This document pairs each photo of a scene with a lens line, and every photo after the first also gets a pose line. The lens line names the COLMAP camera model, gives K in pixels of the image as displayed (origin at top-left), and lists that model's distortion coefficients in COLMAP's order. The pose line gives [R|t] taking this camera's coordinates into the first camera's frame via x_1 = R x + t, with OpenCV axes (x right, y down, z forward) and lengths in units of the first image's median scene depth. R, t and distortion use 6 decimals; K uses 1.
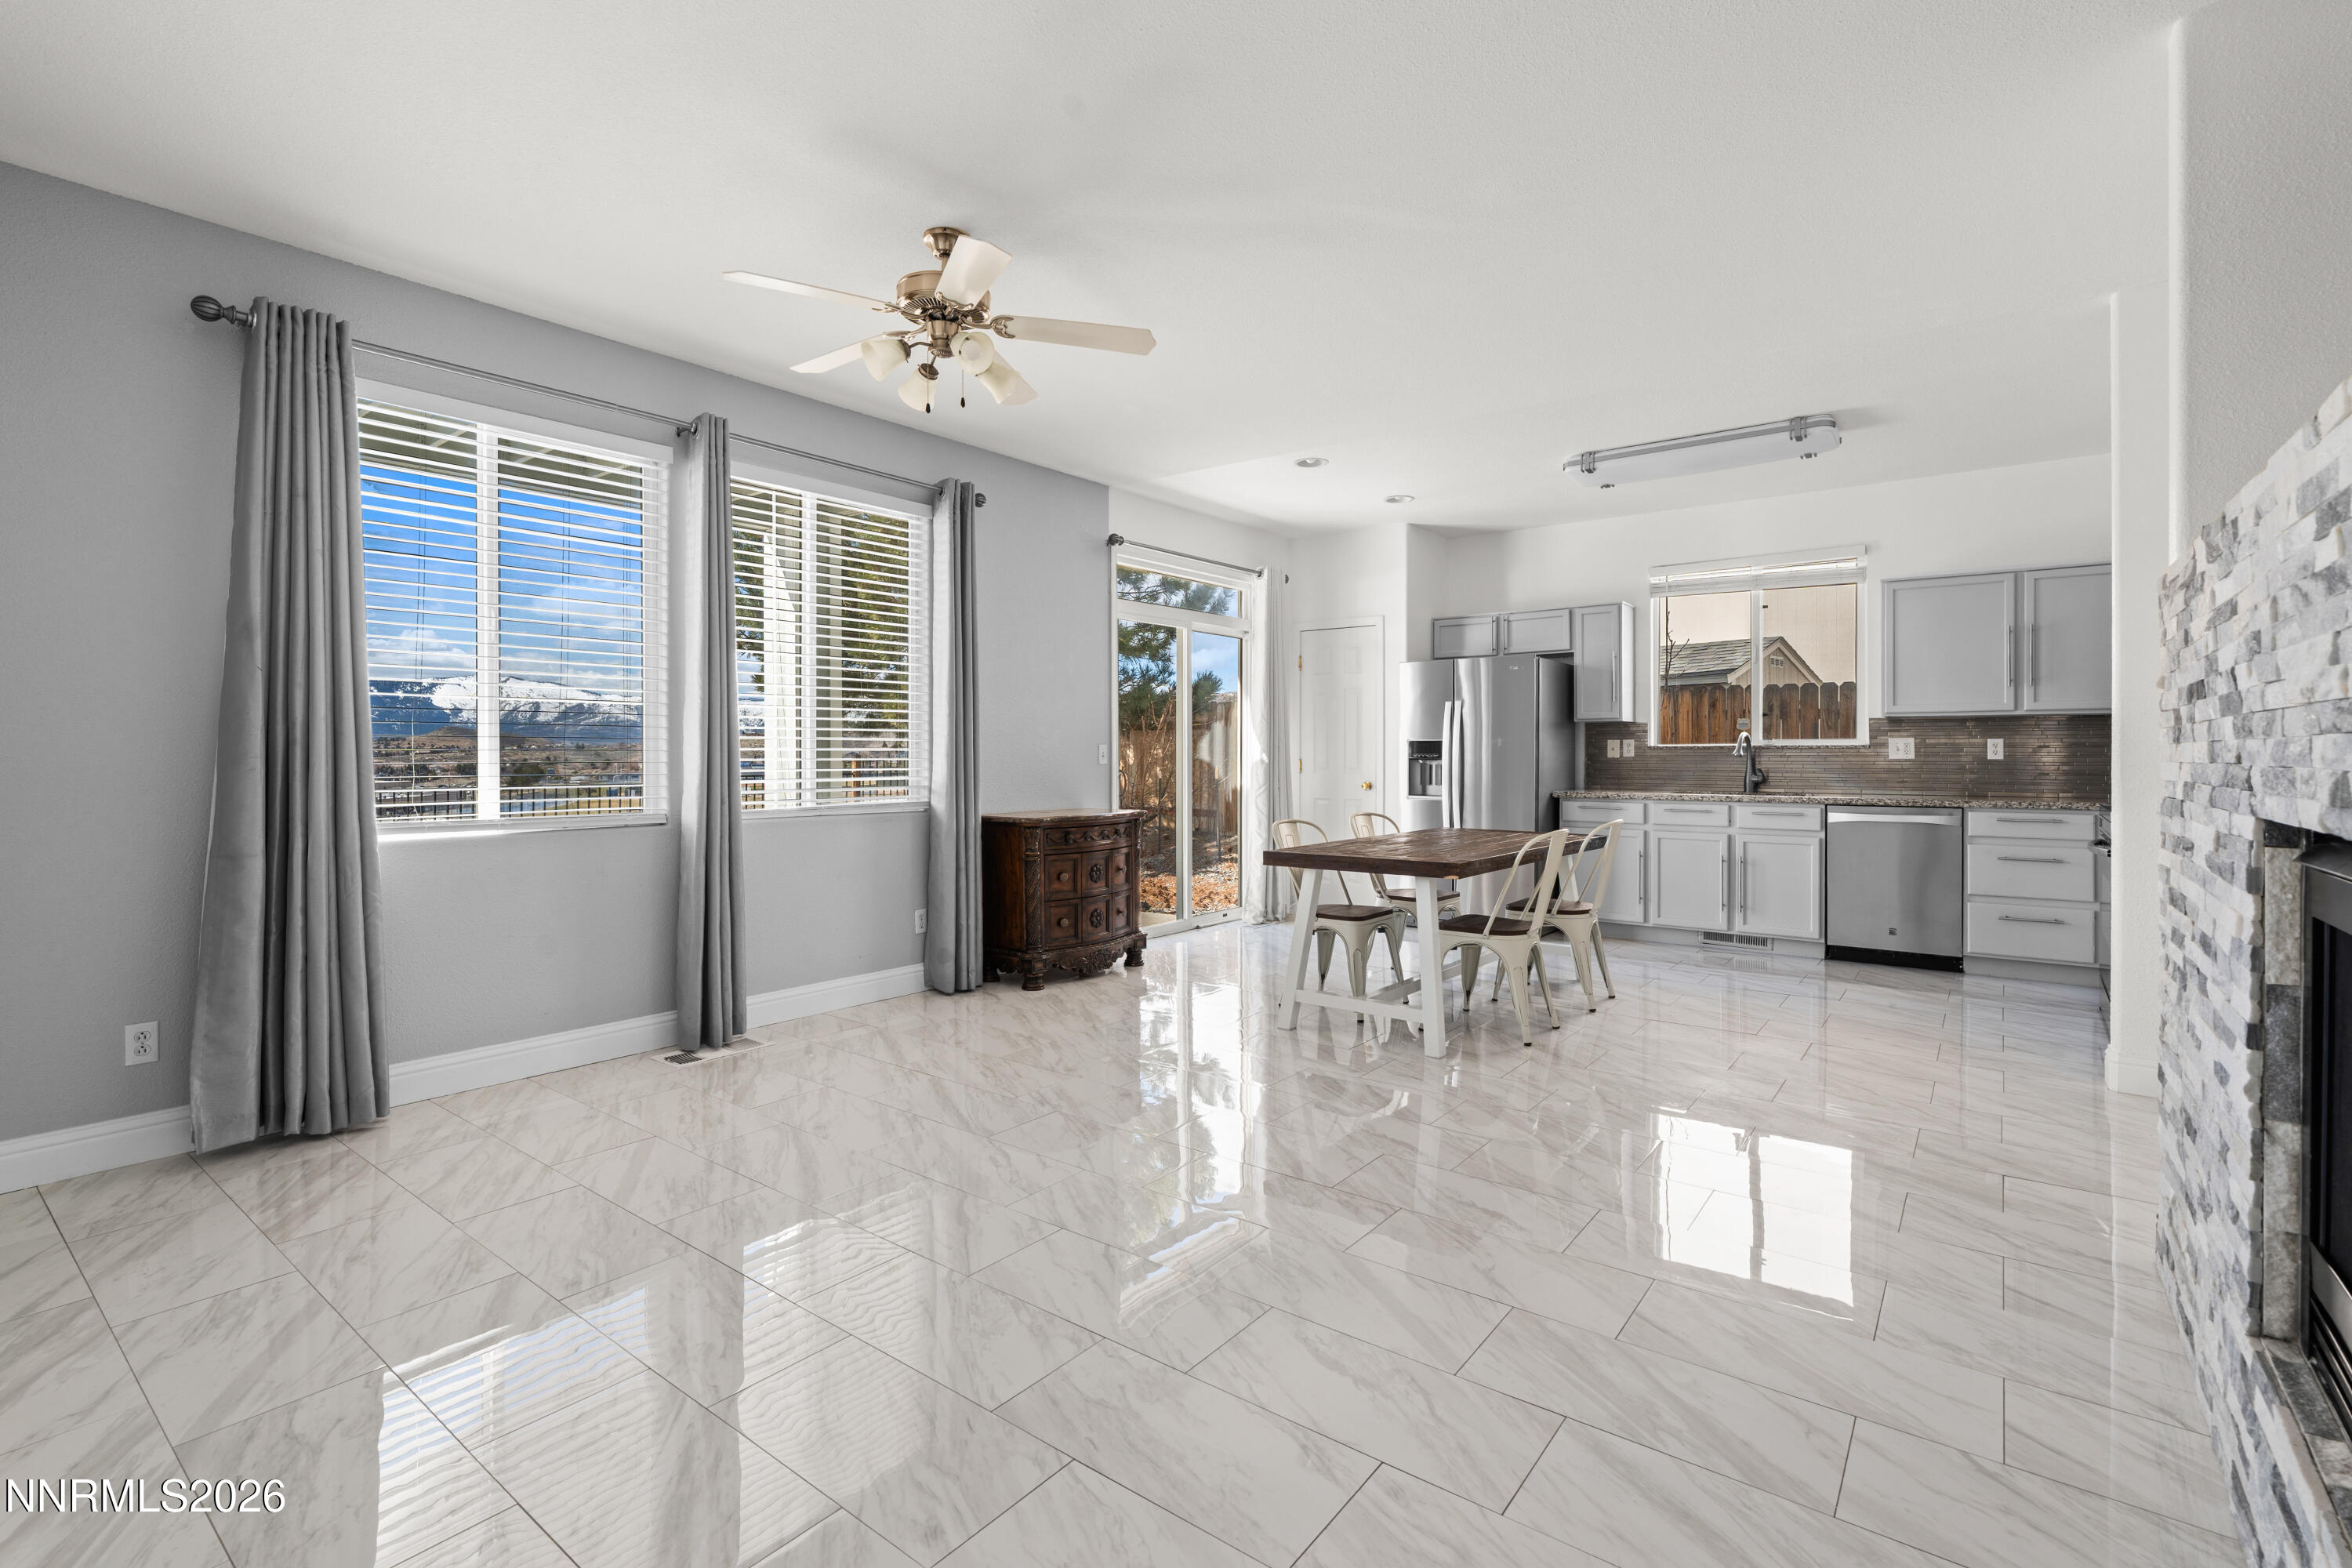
lens RADIAL K [[1066.7, 0, 1172.6], [0, 1066.7, 763.0], [0, 0, 1]] dist [-0.003636, 0.000236]
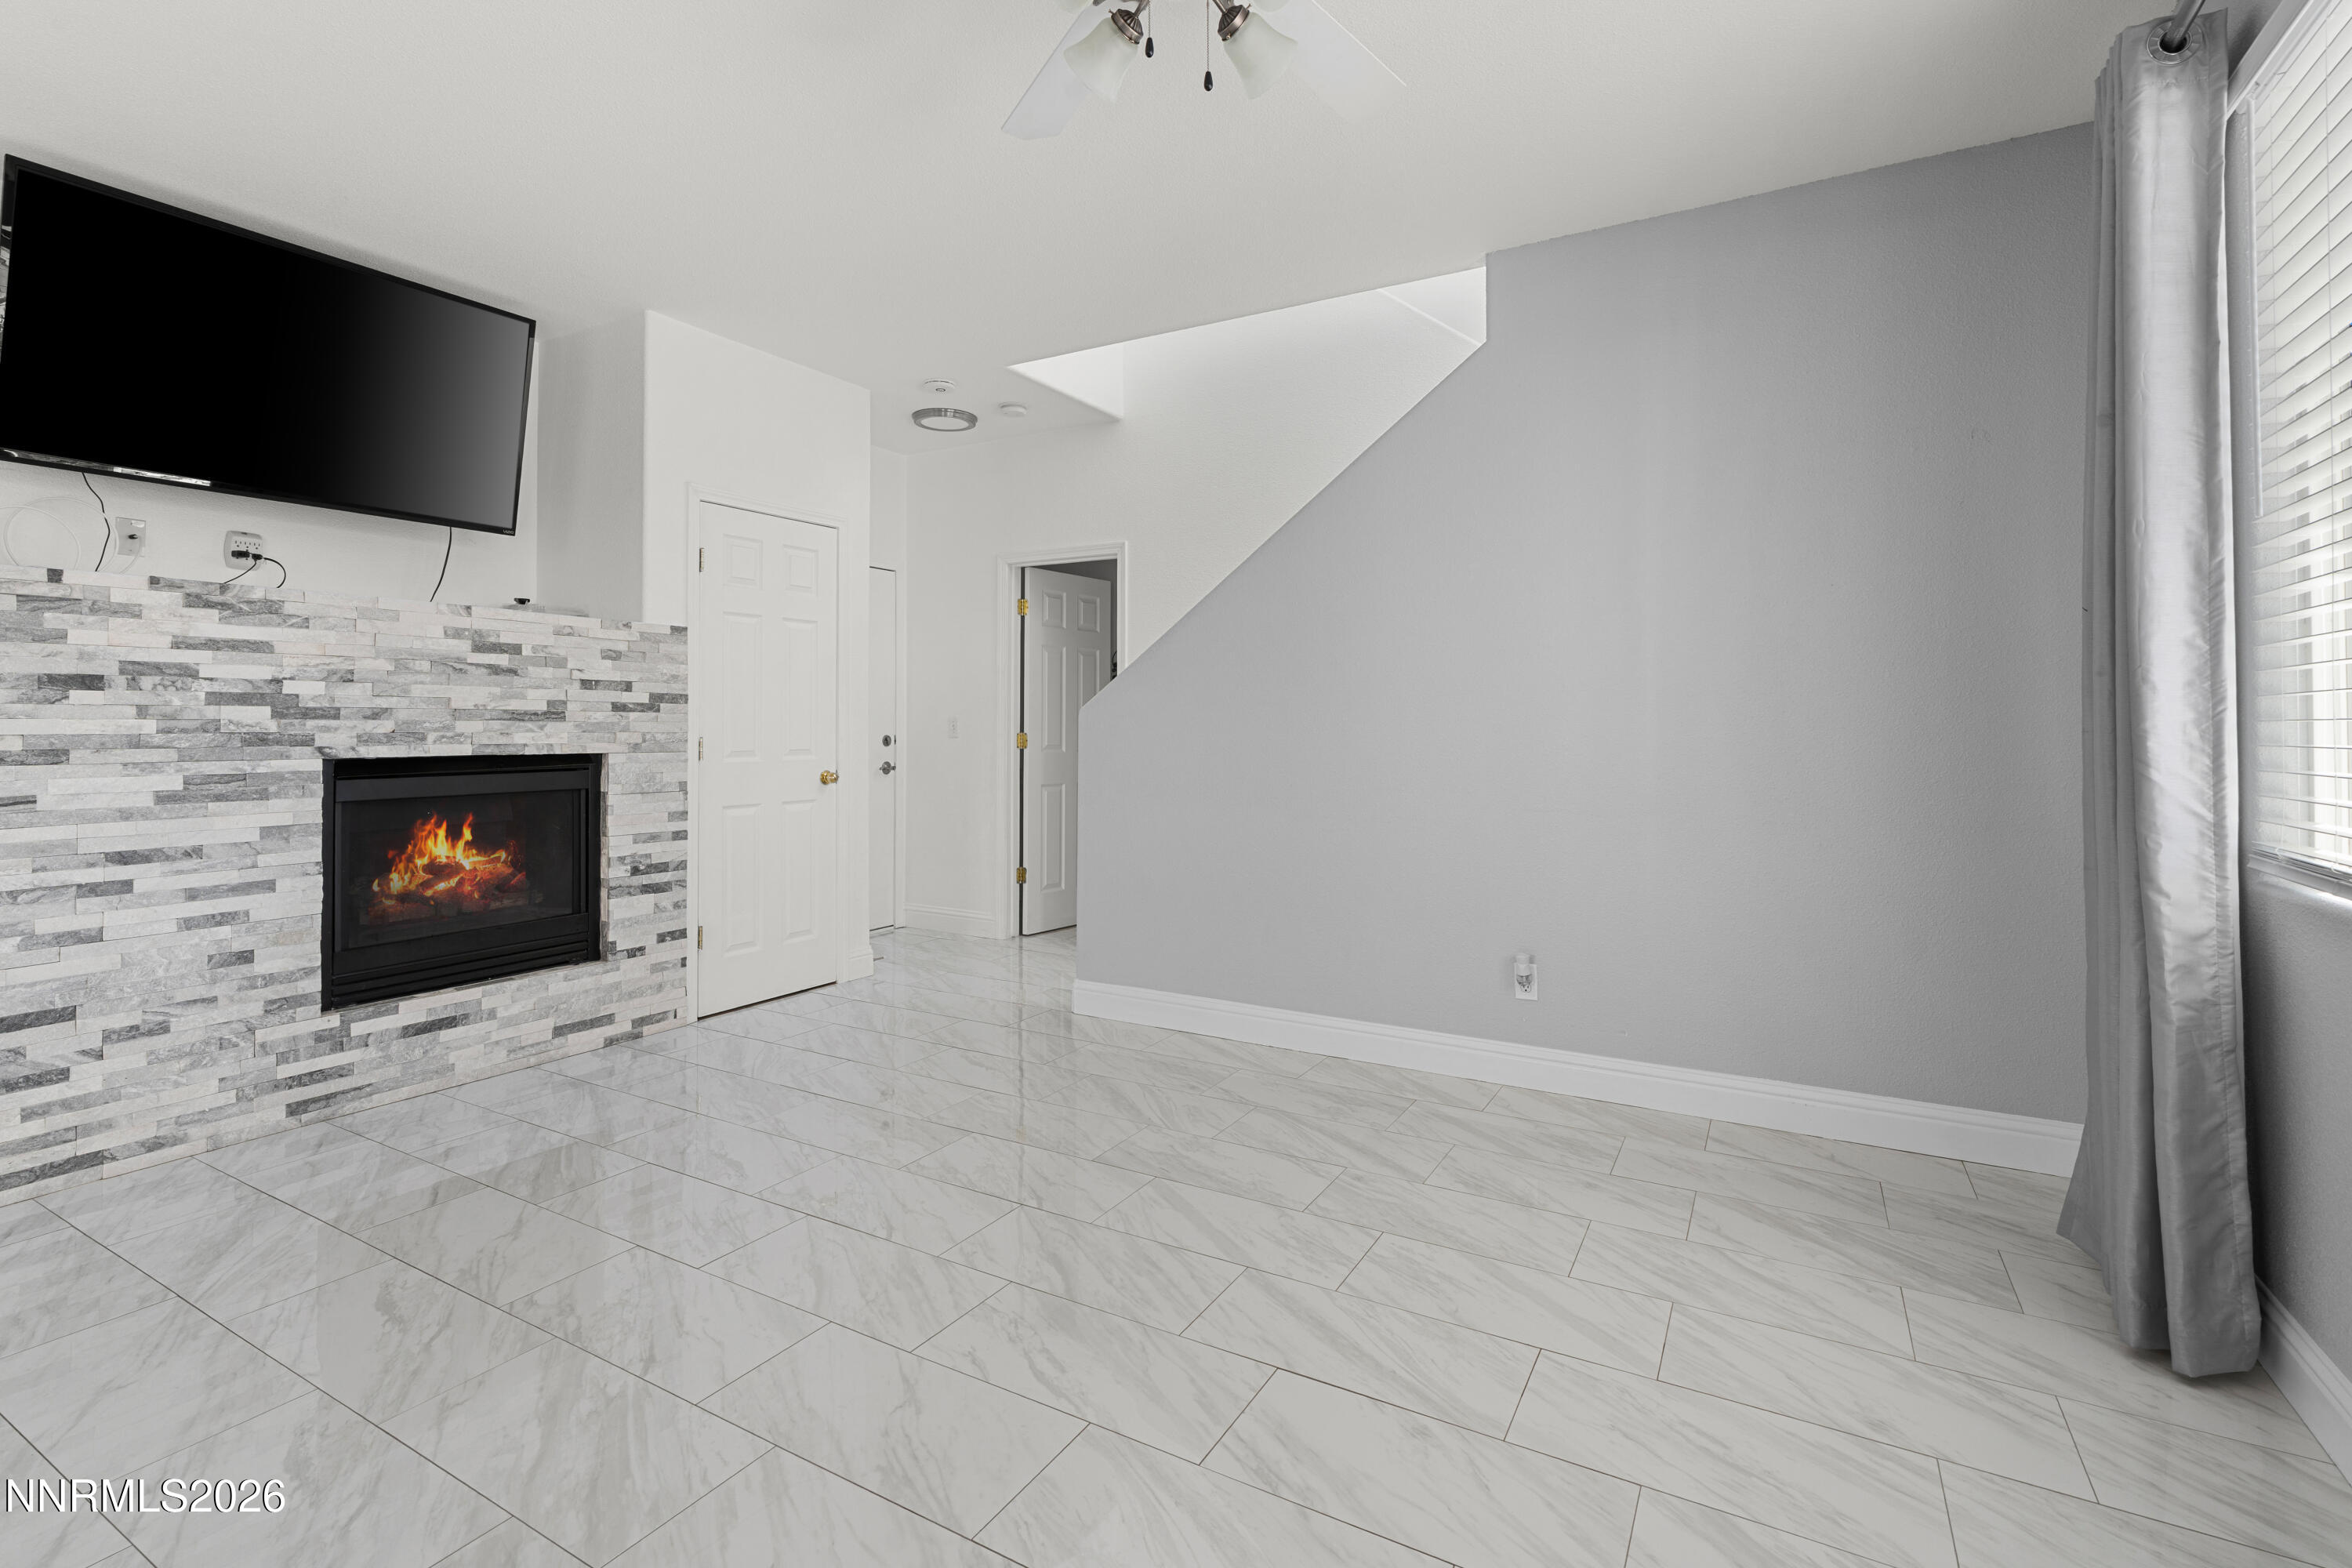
lens RADIAL K [[1081.3, 0, 1170.1], [0, 1081.3, 700.3], [0, 0, 1]] dist [-0.001917, -0.000348]
pose [[-0.990056, -0.003291, -0.140638, -0.080950], [-0.001704, 0.999934, -0.011406, -0.010273], [0.140666, -0.011053, -0.989995, 0.935177]]
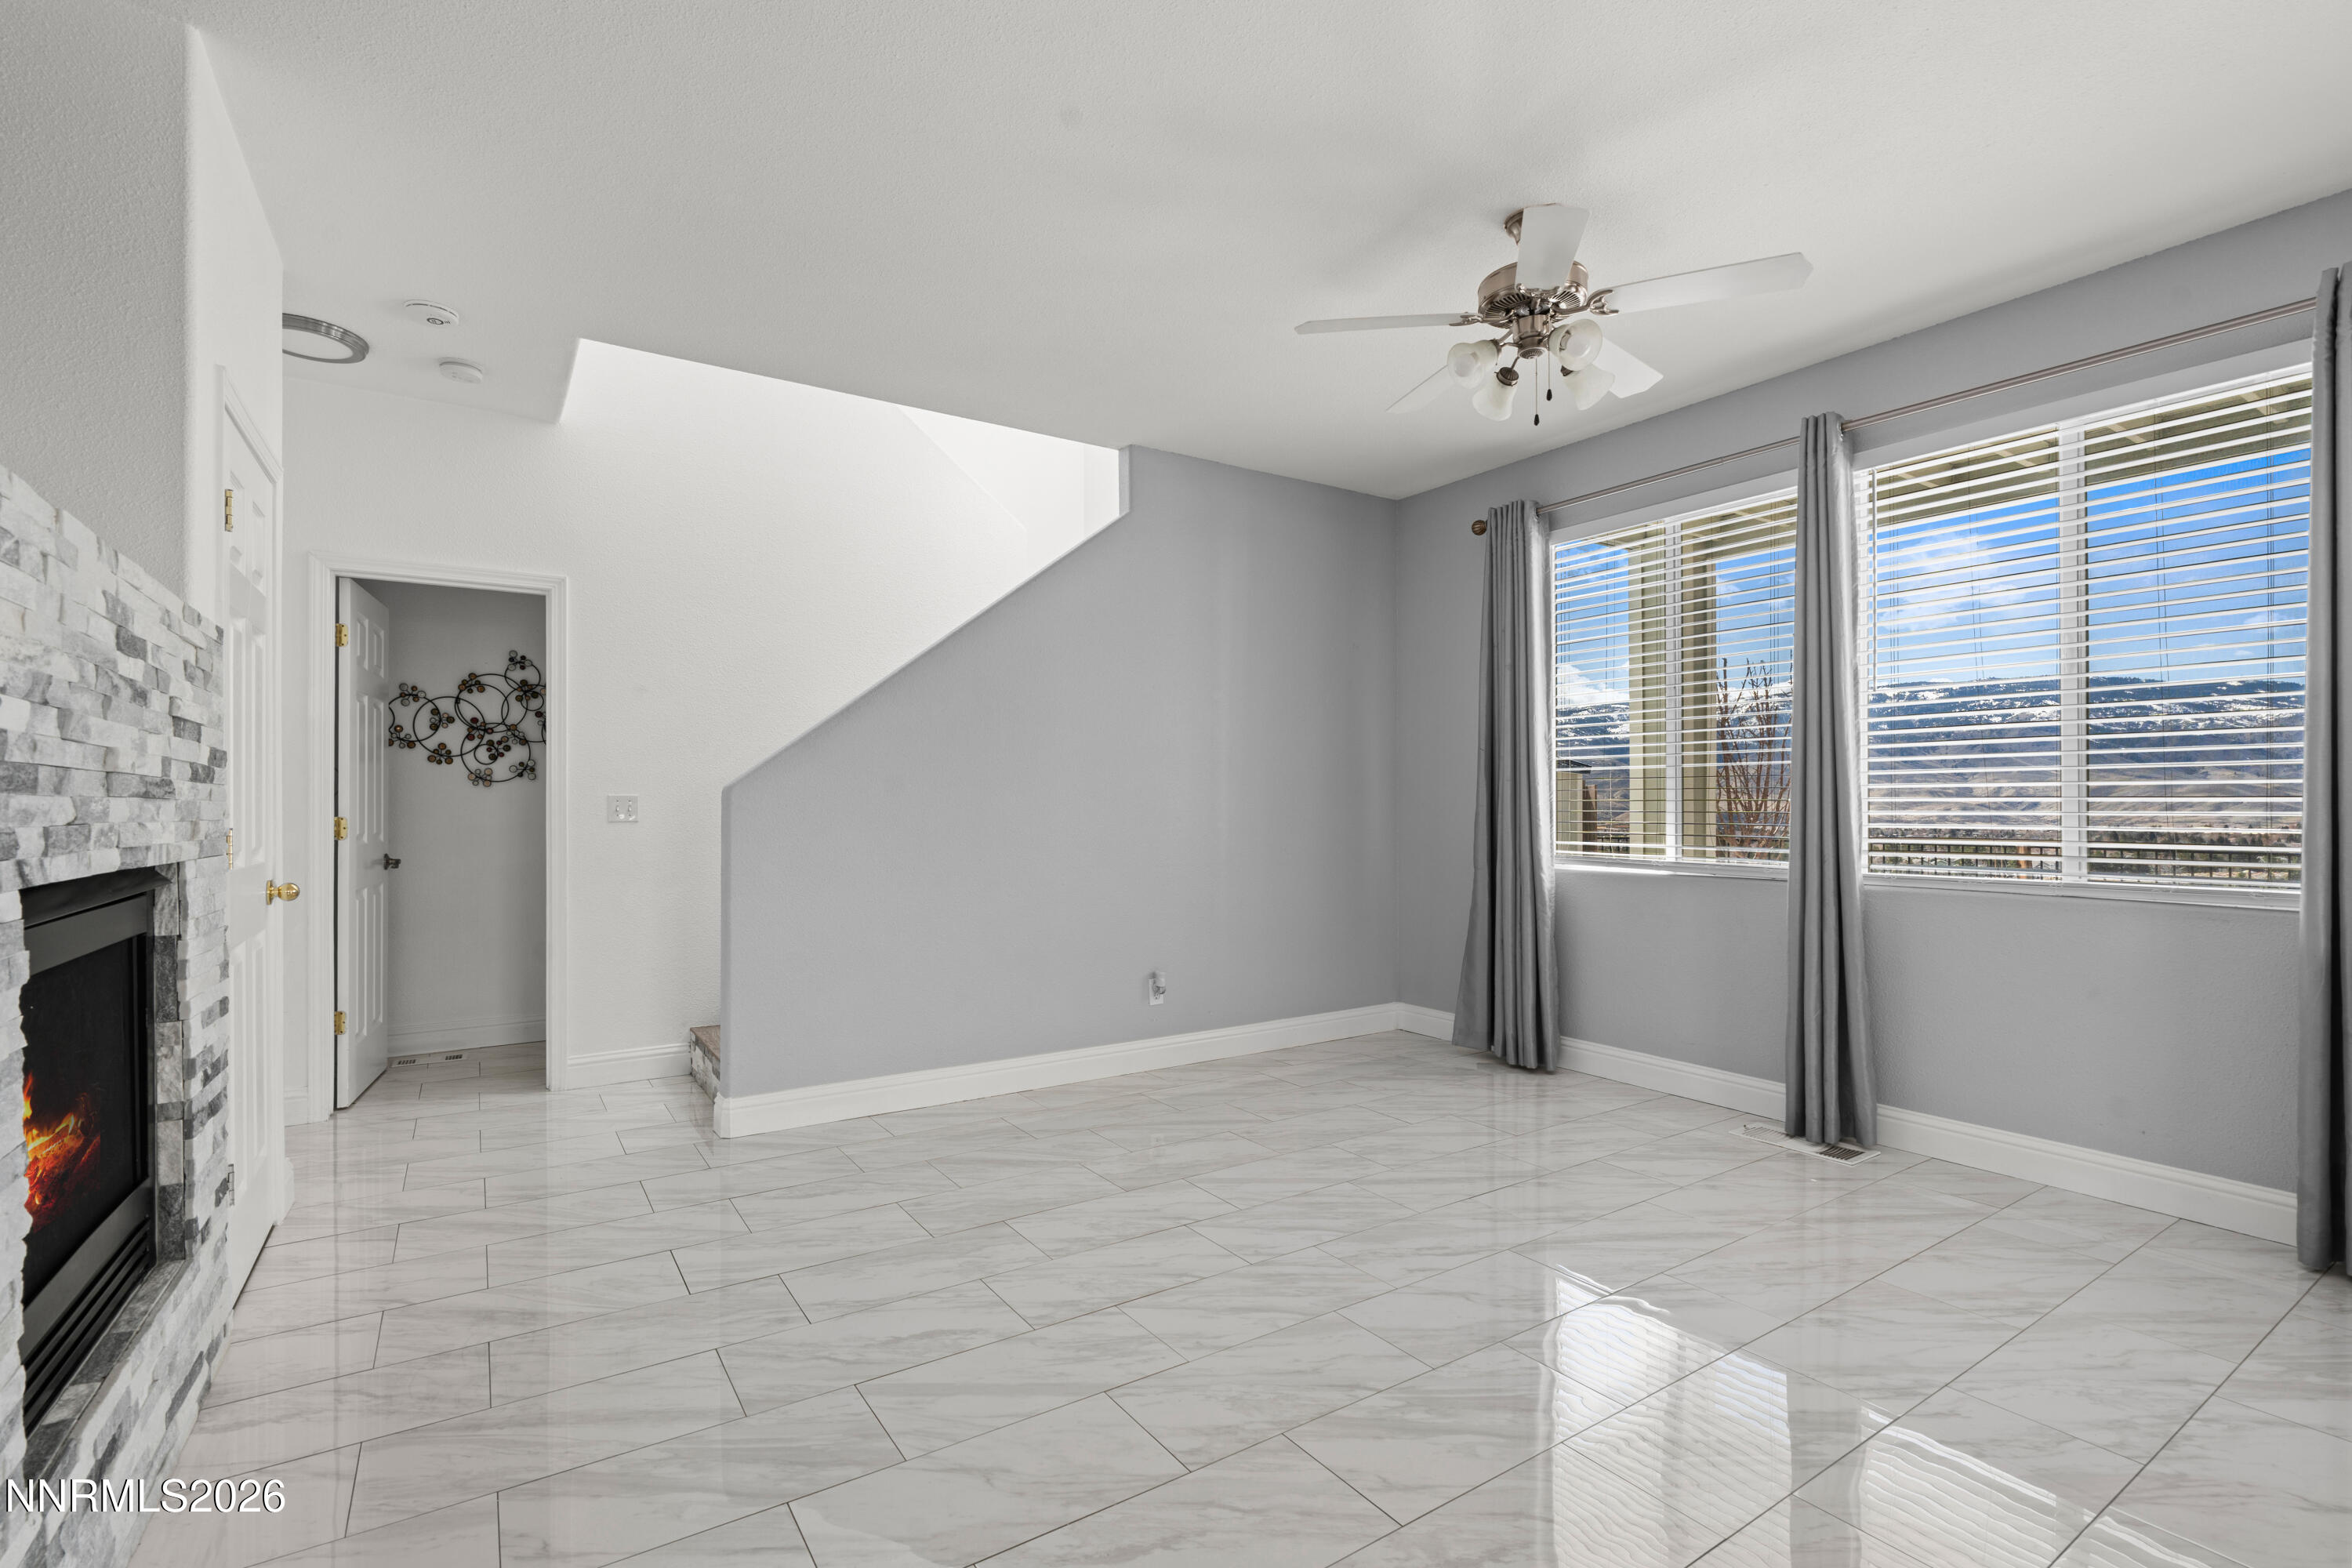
lens RADIAL K [[1061.4, 0, 1166.4], [0, 1061.4, 797.1], [0, 0, 1]] dist [-0.000950, -0.000116]
pose [[-0.319141, -0.003822, -0.947700, 0.434994], [-0.008990, 0.999959, -0.001005, -0.006633], [0.947665, 0.008199, -0.319162, 0.602607]]
